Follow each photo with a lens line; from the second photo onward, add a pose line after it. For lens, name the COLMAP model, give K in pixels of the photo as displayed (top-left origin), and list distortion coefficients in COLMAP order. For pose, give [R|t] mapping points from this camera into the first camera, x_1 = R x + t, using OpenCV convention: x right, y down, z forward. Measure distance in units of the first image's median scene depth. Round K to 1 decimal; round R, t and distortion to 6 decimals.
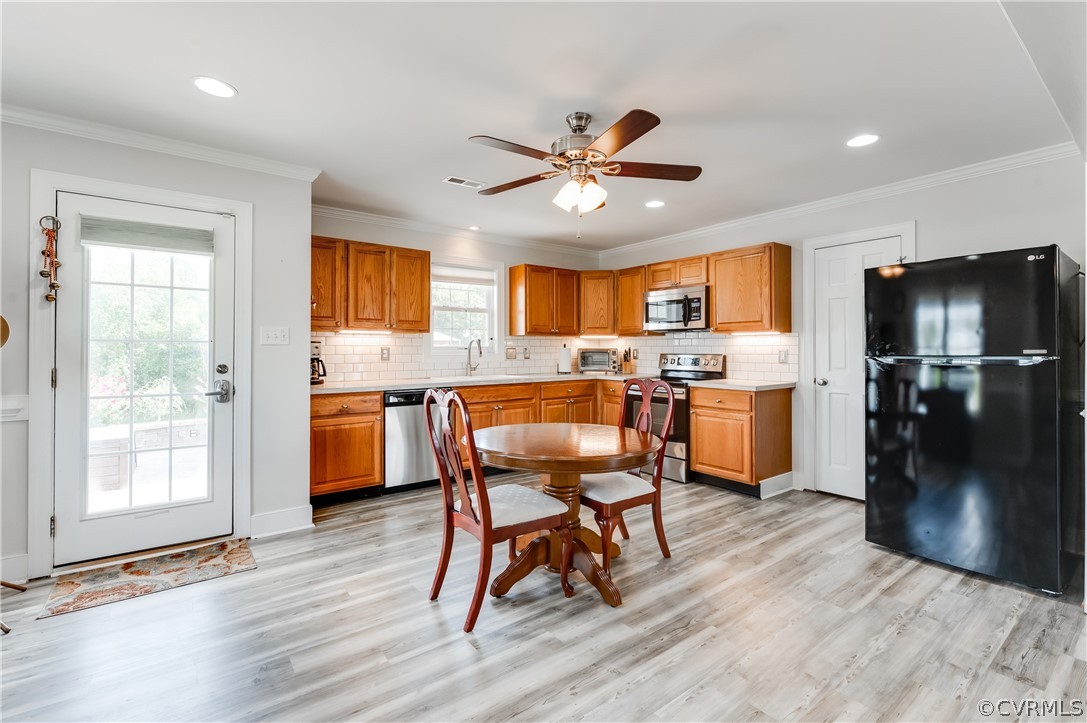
lens RADIAL K [[482.3, 0, 540.2], [0, 482.3, 352.6], [0, 0, 1]] dist [-0.002412, -0.001483]
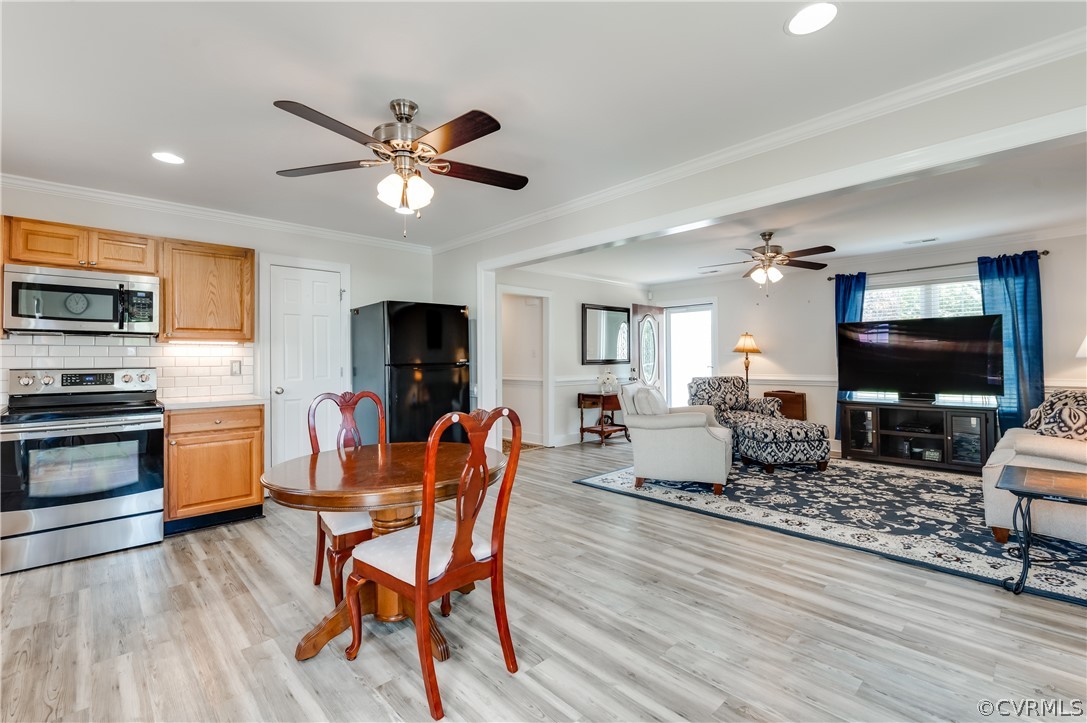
lens RADIAL K [[482.3, 0, 544.1], [0, 482.3, 353.0], [0, 0, 1]] dist [-0.002412, -0.001483]
pose [[-0.117157, 0.012441, 0.993035, -0.513553], [0.014908, 0.999831, -0.010768, -0.002192], [-0.993002, 0.013542, -0.117322, 0.506339]]
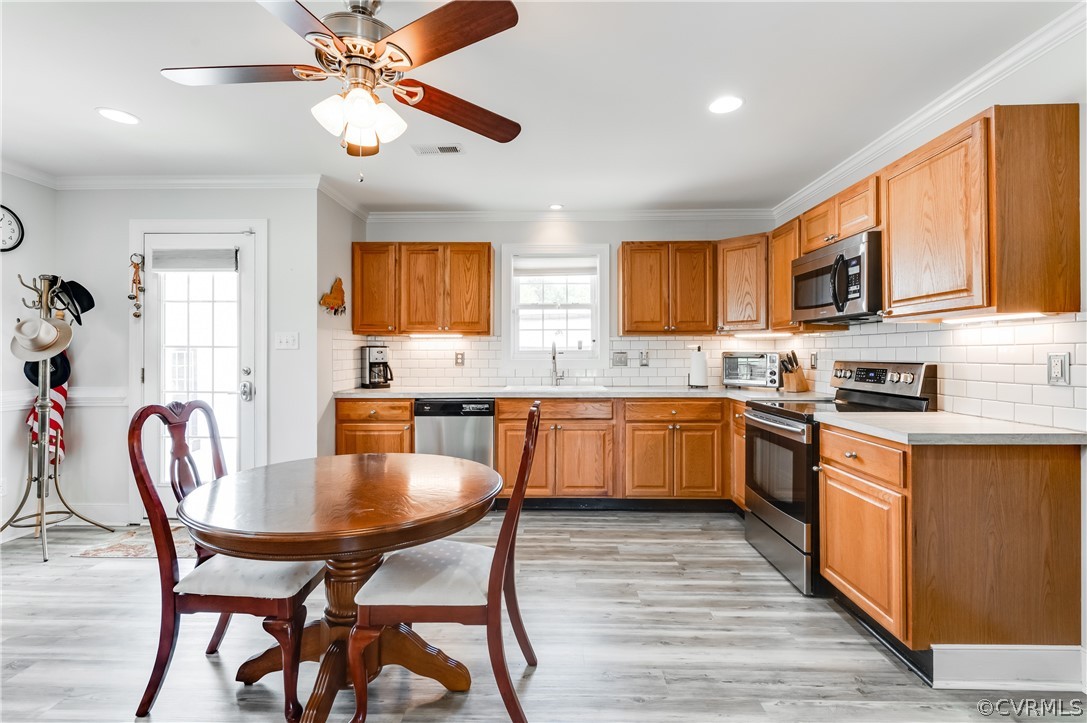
lens RADIAL K [[482.3, 0, 543.7], [0, 482.3, 358.1], [0, 0, 1]] dist [-0.002412, -0.001483]
pose [[0.786899, 0.004424, -0.617066, 0.406619], [-0.003962, 0.999990, 0.002117, -0.001054], [0.617069, 0.000779, 0.786909, 0.384267]]
